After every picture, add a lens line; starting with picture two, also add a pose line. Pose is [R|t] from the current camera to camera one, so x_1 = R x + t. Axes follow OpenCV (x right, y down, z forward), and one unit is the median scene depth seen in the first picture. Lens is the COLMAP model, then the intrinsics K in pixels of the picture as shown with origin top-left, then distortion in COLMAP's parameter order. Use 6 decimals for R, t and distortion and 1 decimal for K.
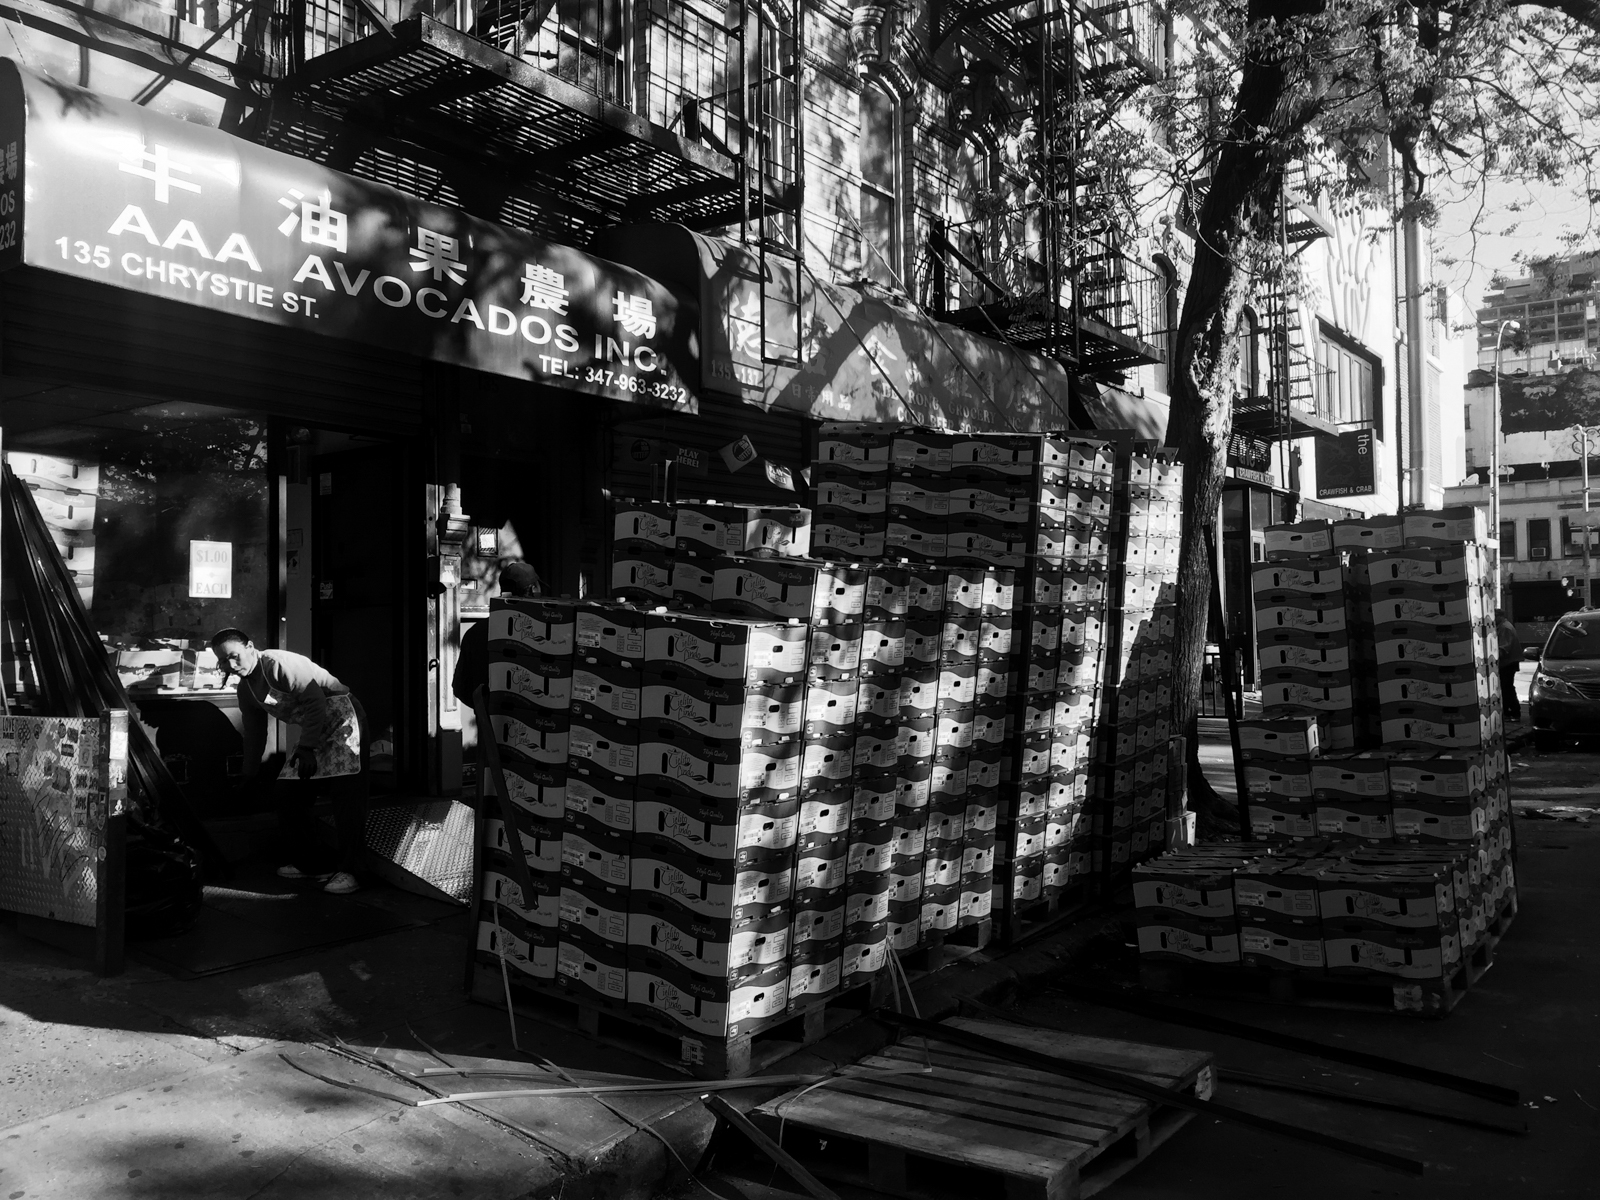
lens RADIAL K [[1390.7, 0, 870.6], [0, 1390.7, 639.6], [0, 0, 1]] dist [0.083550, -0.126498]
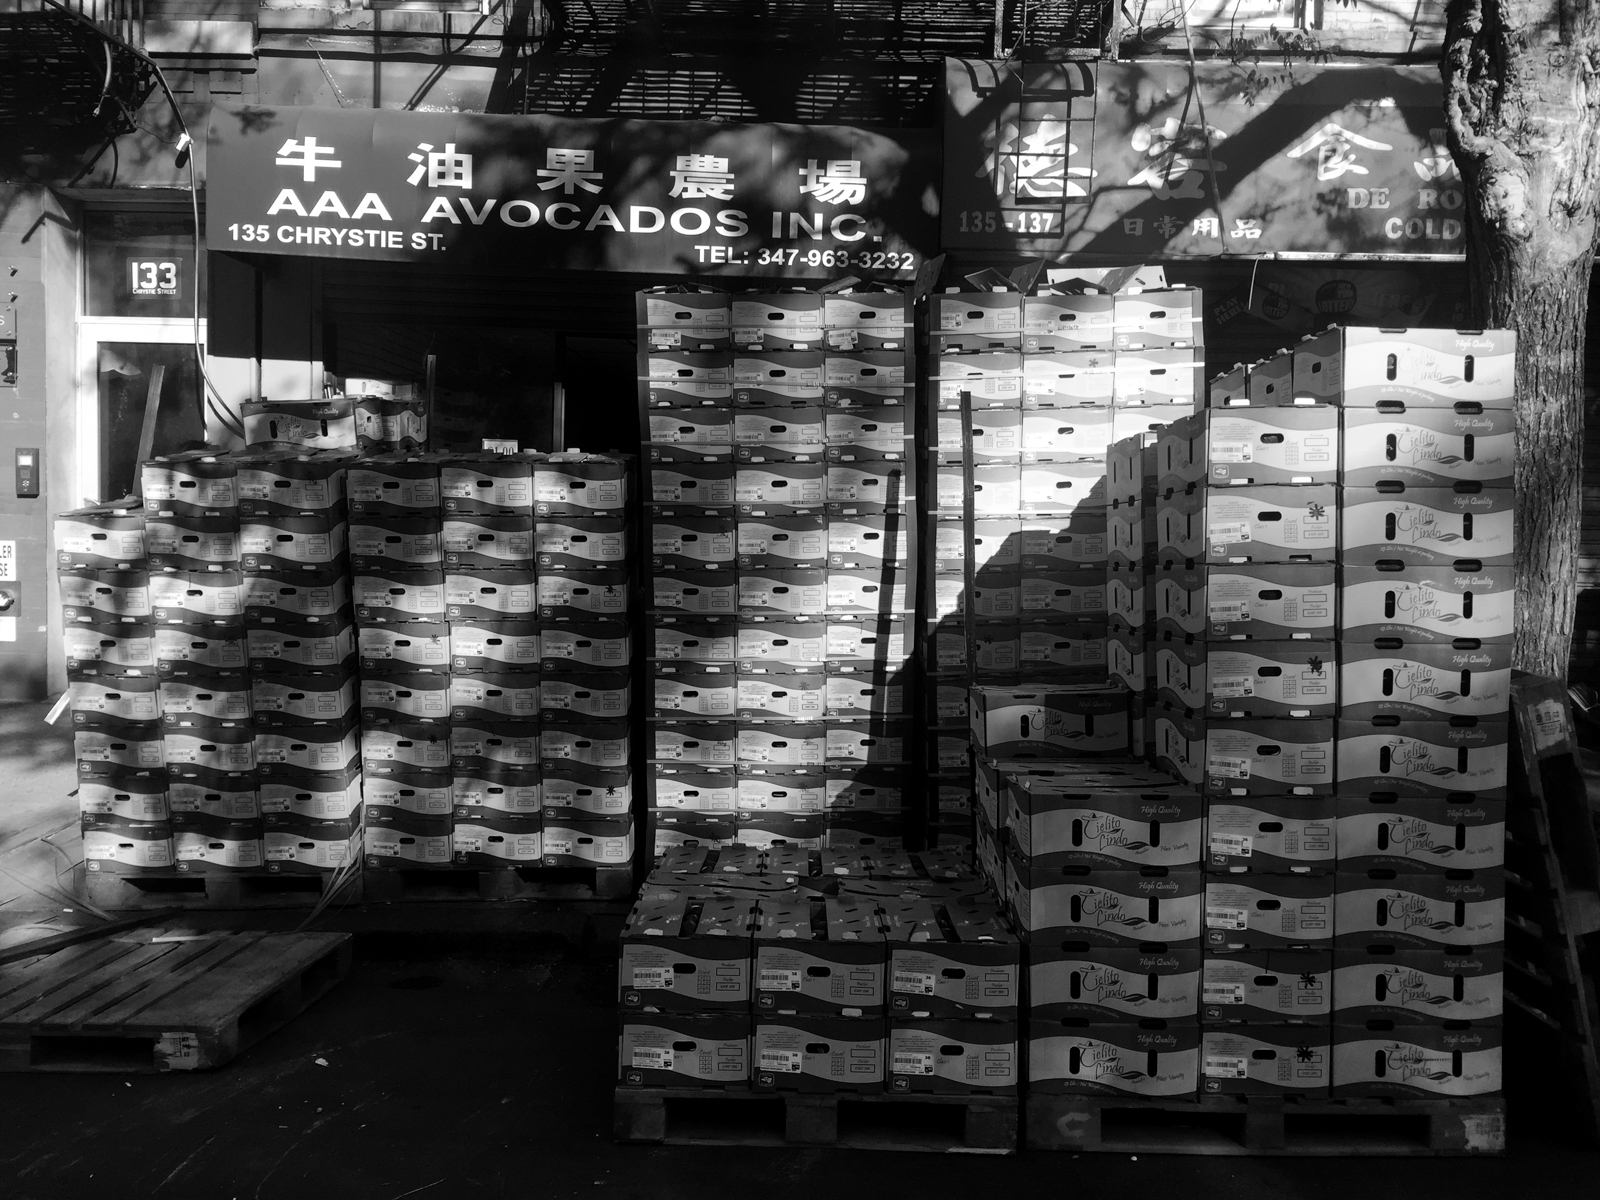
lens RADIAL K [[1390.7, 0, 776.9], [0, 1390.7, 638.0], [0, 0, 1]] dist [0.083550, -0.126498]
pose [[0.535125, 0.103606, -0.838396, 0.807385], [-0.033511, 0.994273, 0.101480, -0.030918], [0.844108, -0.026209, 0.535532, 0.597570]]
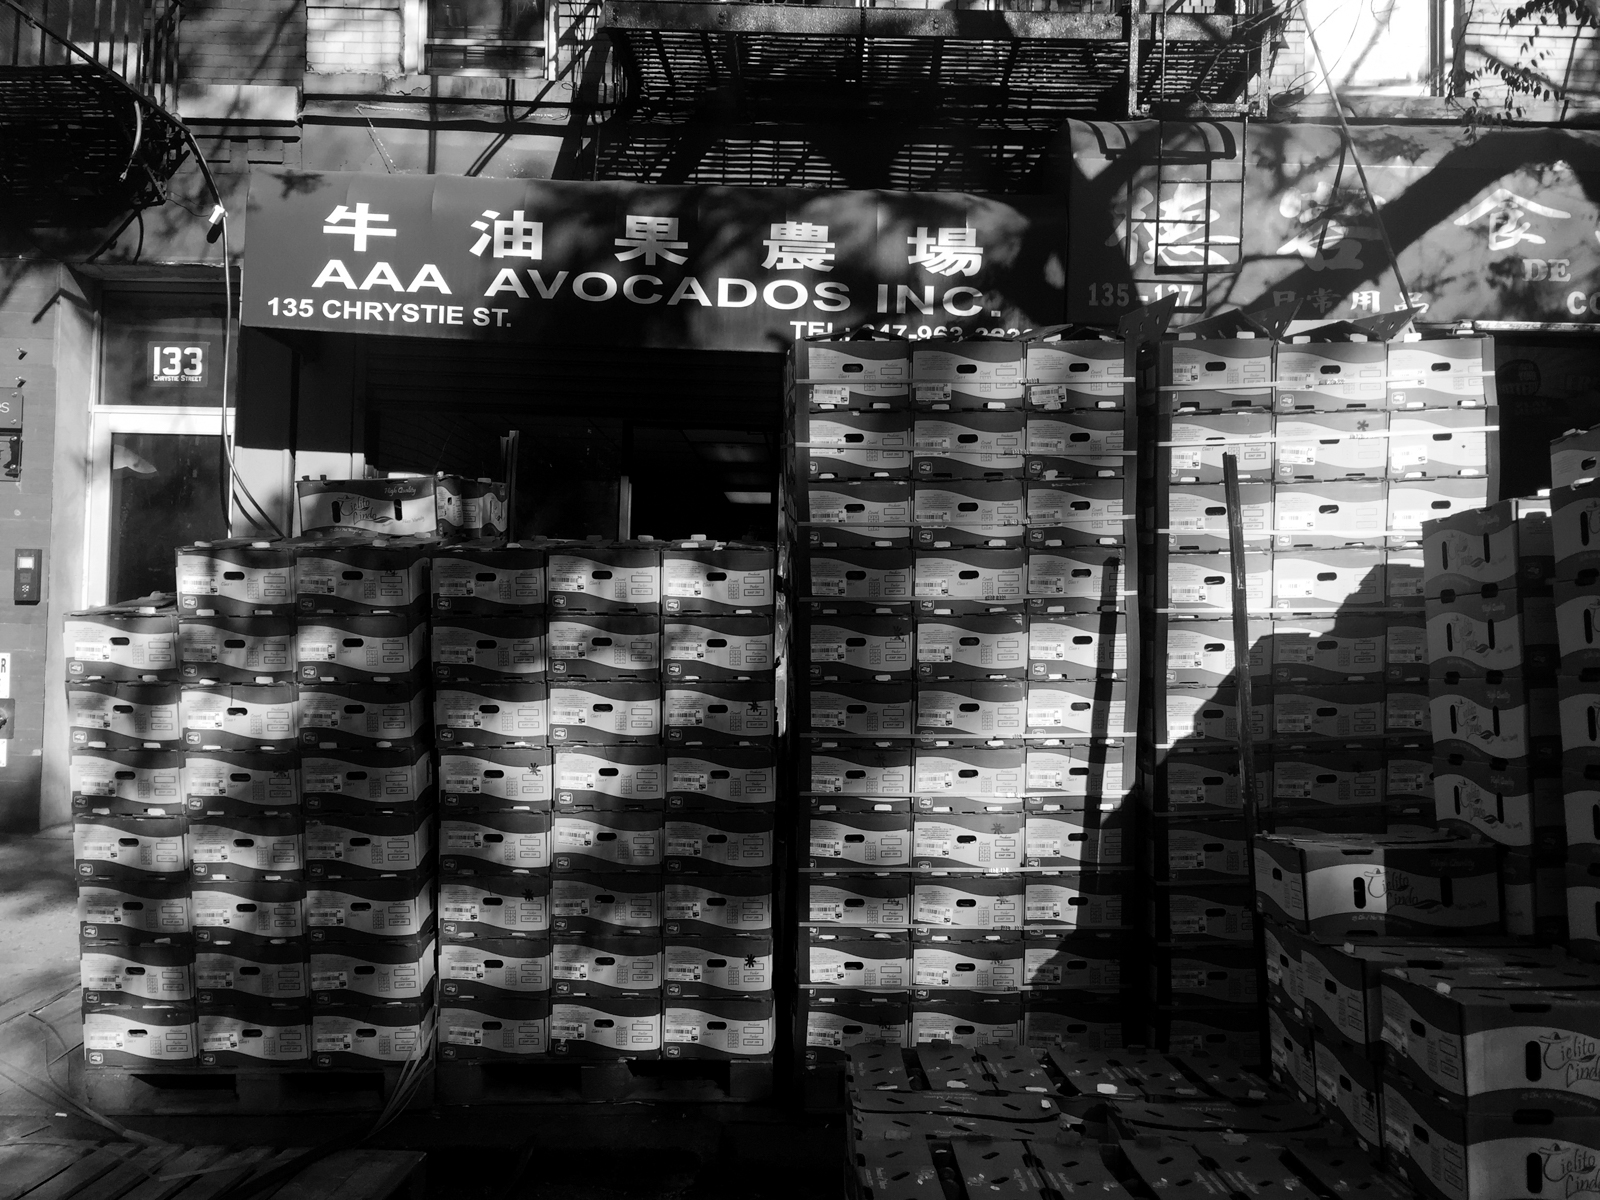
lens RADIAL K [[1390.7, 0, 767.0], [0, 1390.7, 637.7], [0, 0, 1]] dist [0.083550, -0.126498]
pose [[0.535571, 0.032561, -0.843862, 0.626459], [-0.034177, 0.999273, 0.016867, -0.016904], [0.843798, 0.019807, 0.536295, 0.607106]]
